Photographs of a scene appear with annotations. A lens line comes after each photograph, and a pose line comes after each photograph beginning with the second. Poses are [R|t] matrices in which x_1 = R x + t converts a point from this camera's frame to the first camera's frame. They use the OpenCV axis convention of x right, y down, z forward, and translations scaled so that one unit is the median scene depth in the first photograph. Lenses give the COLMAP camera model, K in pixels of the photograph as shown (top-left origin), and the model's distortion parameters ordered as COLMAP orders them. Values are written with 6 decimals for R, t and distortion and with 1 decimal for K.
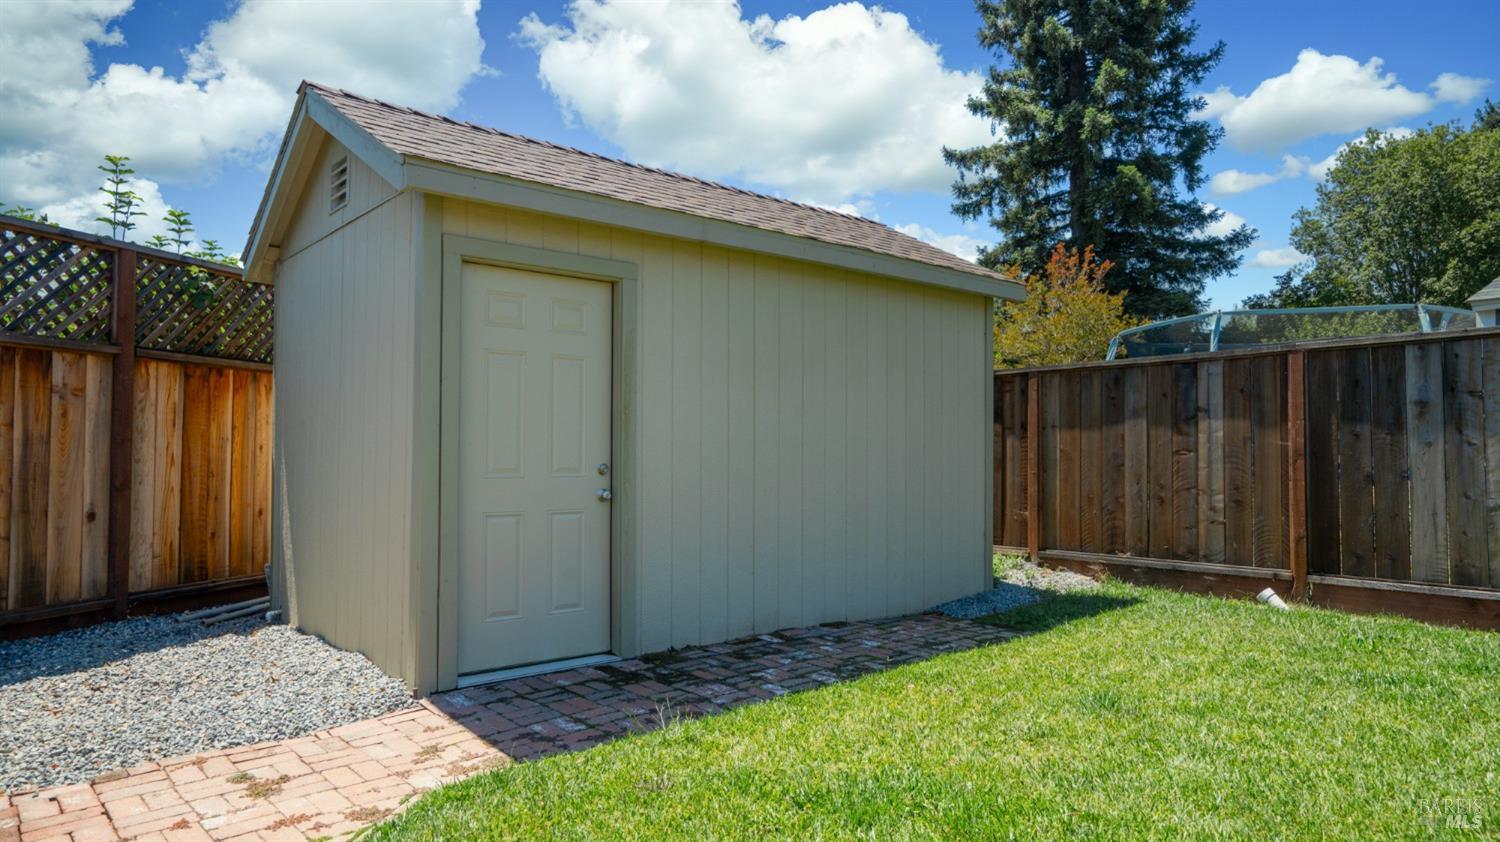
lens RADIAL K [[948.2, 0, 755.3], [0, 948.2, 412.8], [0, 0, 1]] dist [-0.001317, 0.056215]
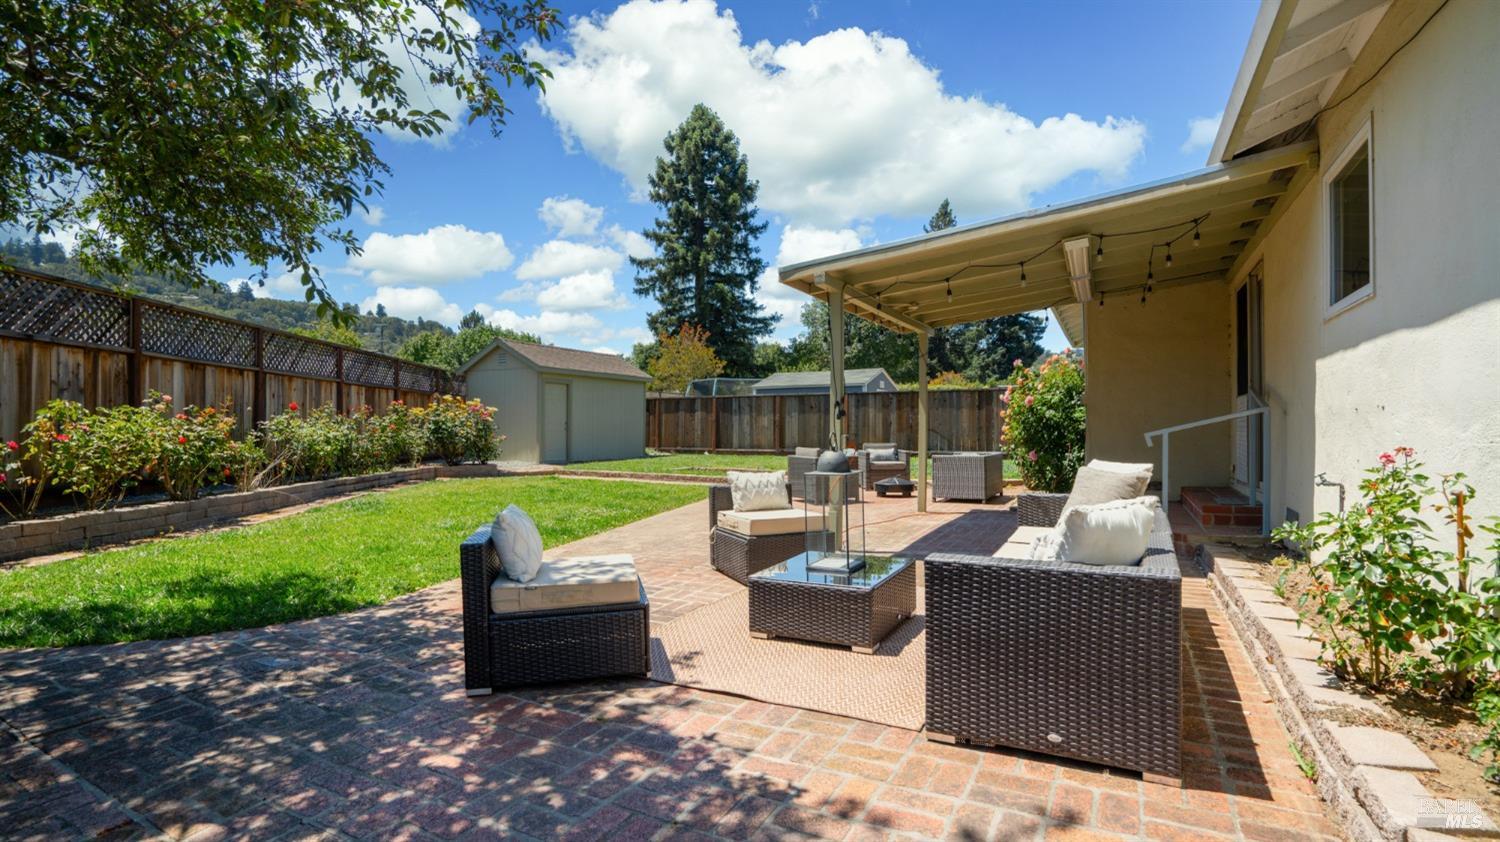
lens RADIAL K [[700.8, 0, 728.2], [0, 700.8, 423.9], [0, 0, 1]] dist [-0.093356, 0.049463]
pose [[0.941076, 0.005890, 0.338145, -0.076894], [-0.018010, 0.999302, 0.032716, -0.008132], [-0.337716, -0.036878, 0.940525, -0.348469]]
